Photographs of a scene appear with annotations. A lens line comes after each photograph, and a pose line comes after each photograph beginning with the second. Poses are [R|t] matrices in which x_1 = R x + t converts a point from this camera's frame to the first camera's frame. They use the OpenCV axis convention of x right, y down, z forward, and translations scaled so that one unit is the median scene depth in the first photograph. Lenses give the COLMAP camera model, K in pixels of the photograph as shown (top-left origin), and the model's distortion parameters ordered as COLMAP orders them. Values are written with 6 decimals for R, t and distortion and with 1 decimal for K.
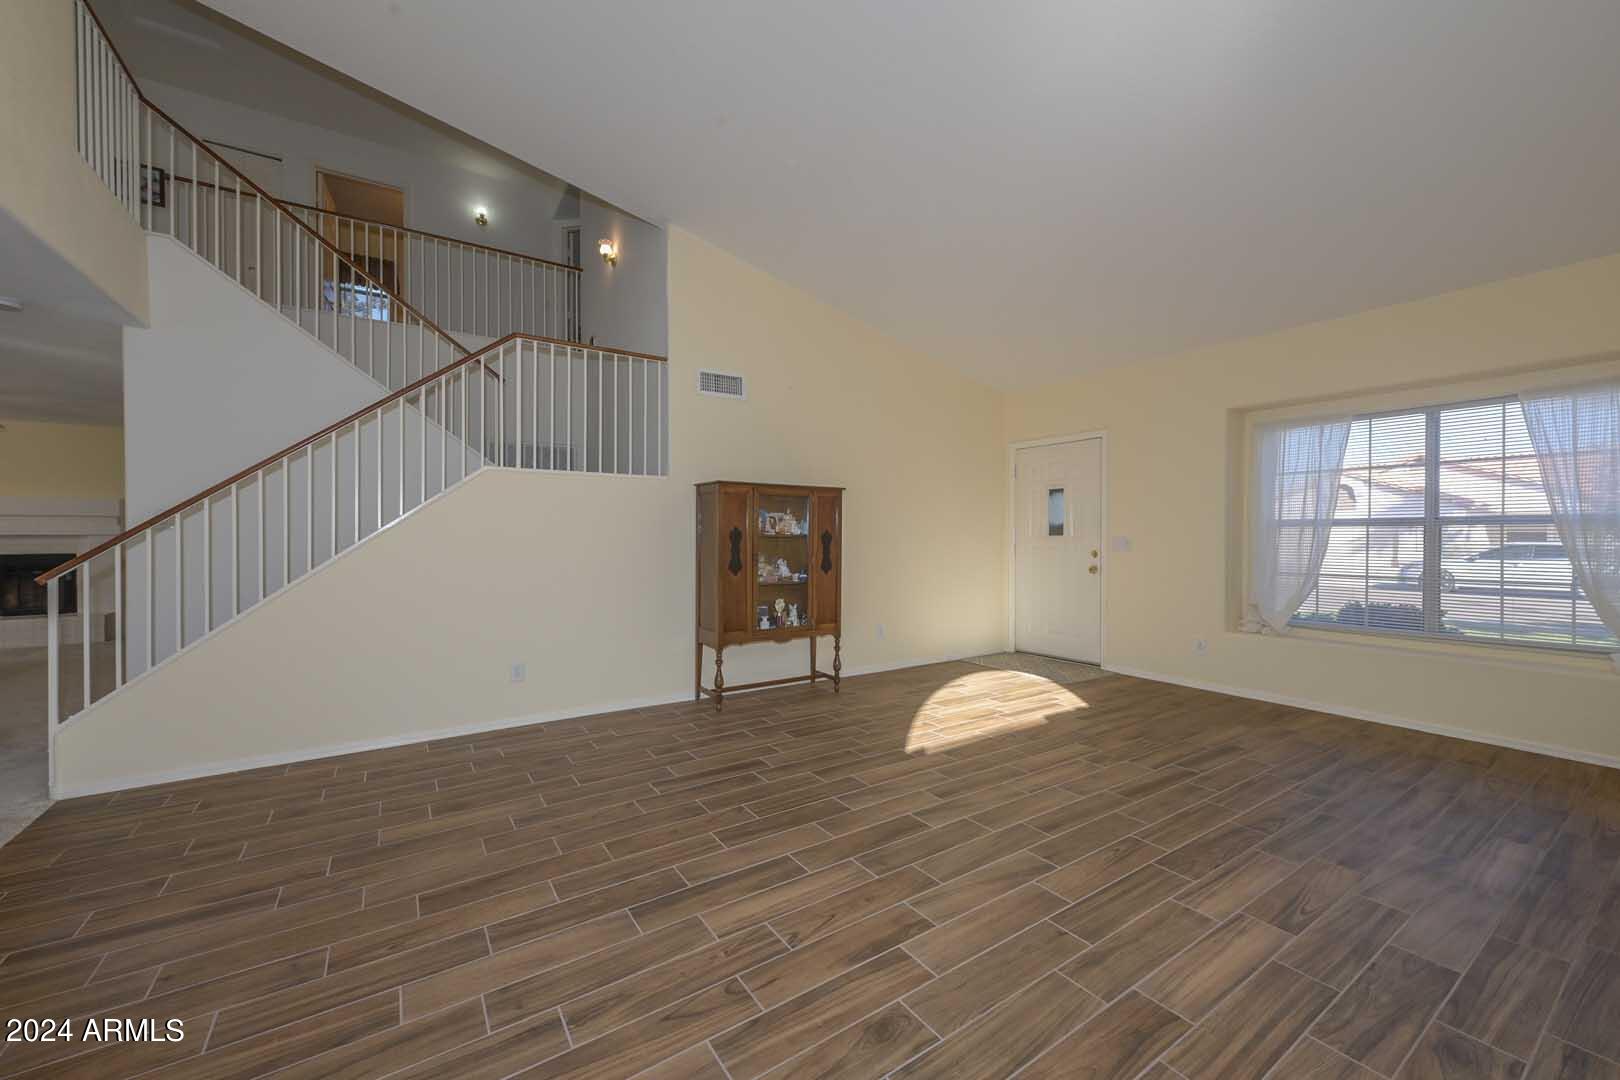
lens RADIAL K [[628.5, 0, 812.7], [0, 628.5, 539.4], [0, 0, 1]] dist [0.000694, -0.001394]
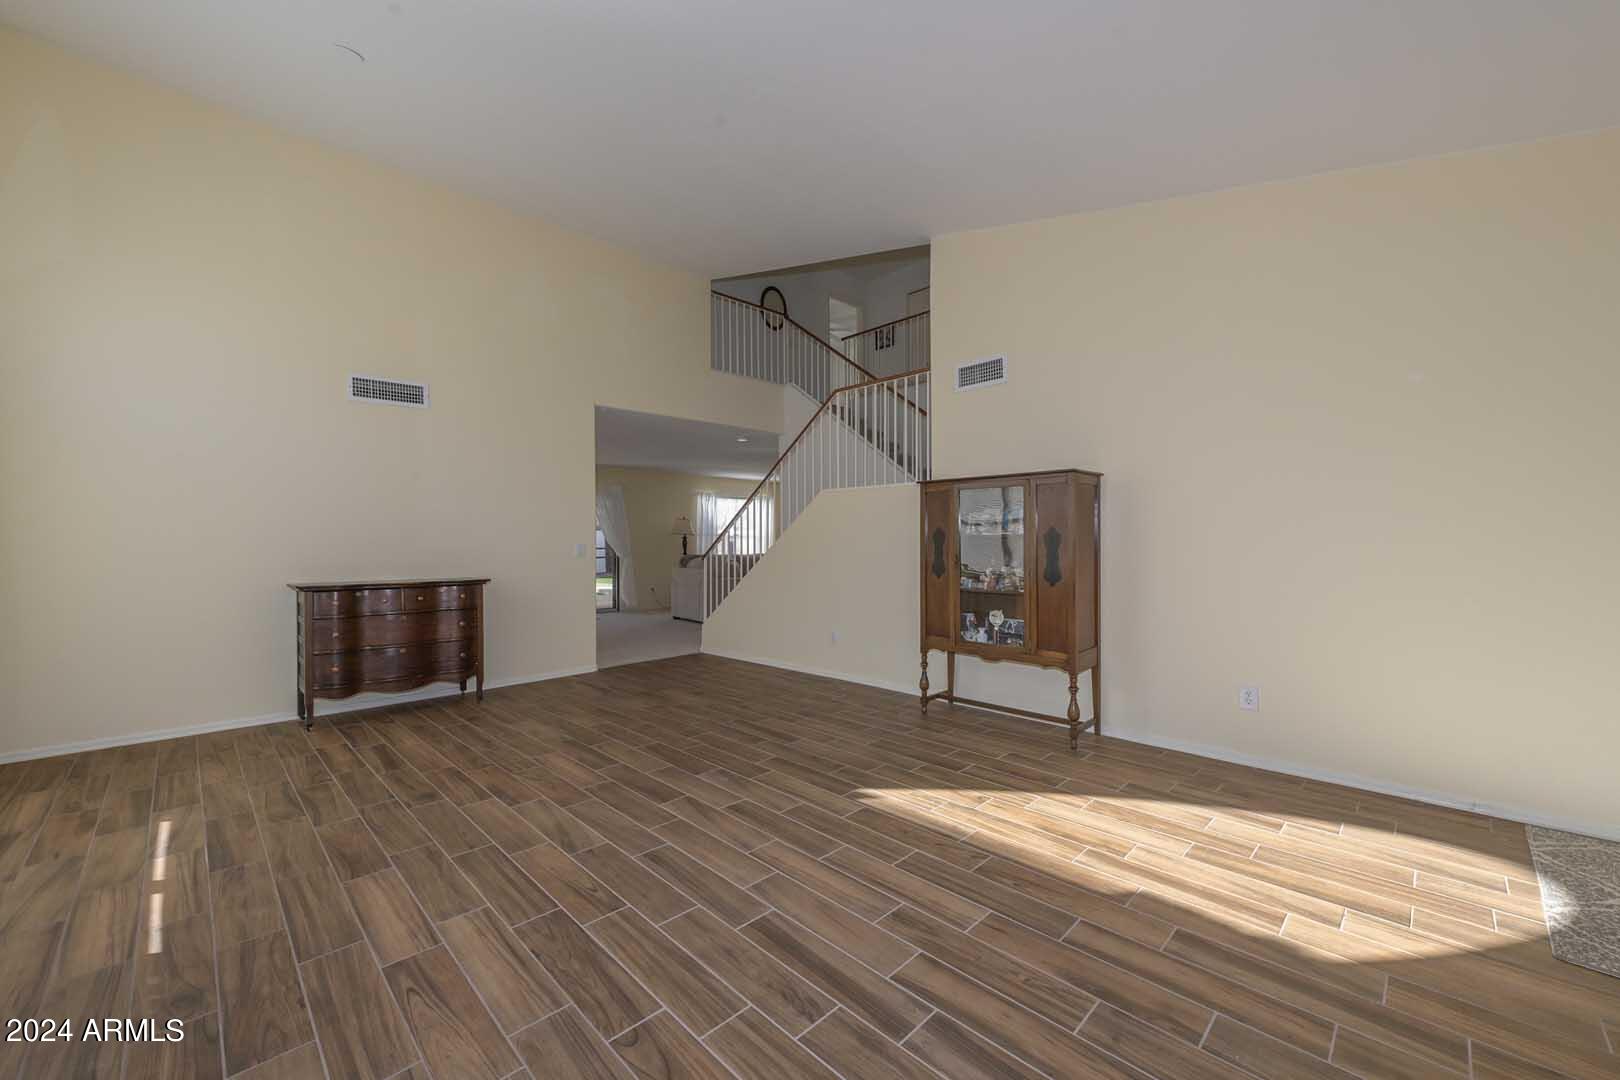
lens RADIAL K [[628.5, 0, 811.8], [0, 628.5, 543.0], [0, 0, 1]] dist [0.000694, -0.001394]
pose [[0.199330, 0.000927, -0.979932, 1.098563], [-0.003792, 0.999993, 0.000174, 0.006313], [0.979925, 0.003682, 0.199332, 0.877119]]
